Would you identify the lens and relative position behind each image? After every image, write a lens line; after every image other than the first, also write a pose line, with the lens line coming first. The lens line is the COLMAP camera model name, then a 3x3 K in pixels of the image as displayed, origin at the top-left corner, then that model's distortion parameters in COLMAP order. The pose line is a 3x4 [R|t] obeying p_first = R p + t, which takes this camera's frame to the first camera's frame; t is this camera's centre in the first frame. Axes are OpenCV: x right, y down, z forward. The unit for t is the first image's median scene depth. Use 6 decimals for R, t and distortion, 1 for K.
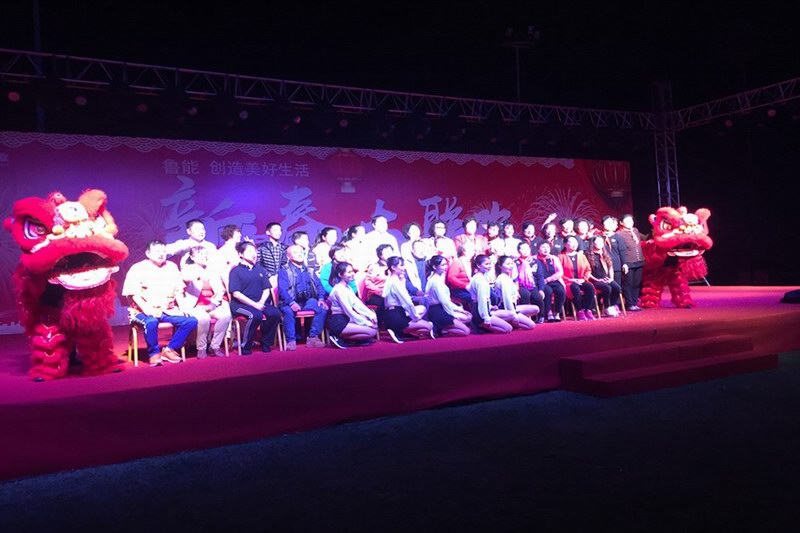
lens RADIAL K [[791.2, 0, 400.0], [0, 791.2, 266.5], [0, 0, 1]] dist [0.174705, -0.004661]
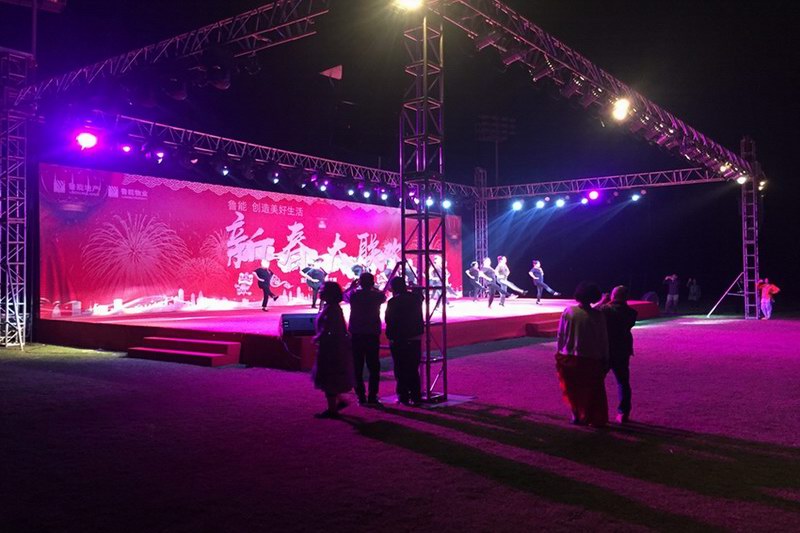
lens RADIAL K [[791.2, 0, 400.0], [0, 791.2, 266.5], [0, 0, 1]] dist [0.174705, -0.004661]
pose [[0.903904, 0.037792, 0.426062, -0.538592], [-0.022818, 0.998931, -0.040198, 0.035117], [-0.427126, 0.026613, 0.903801, -0.396759]]
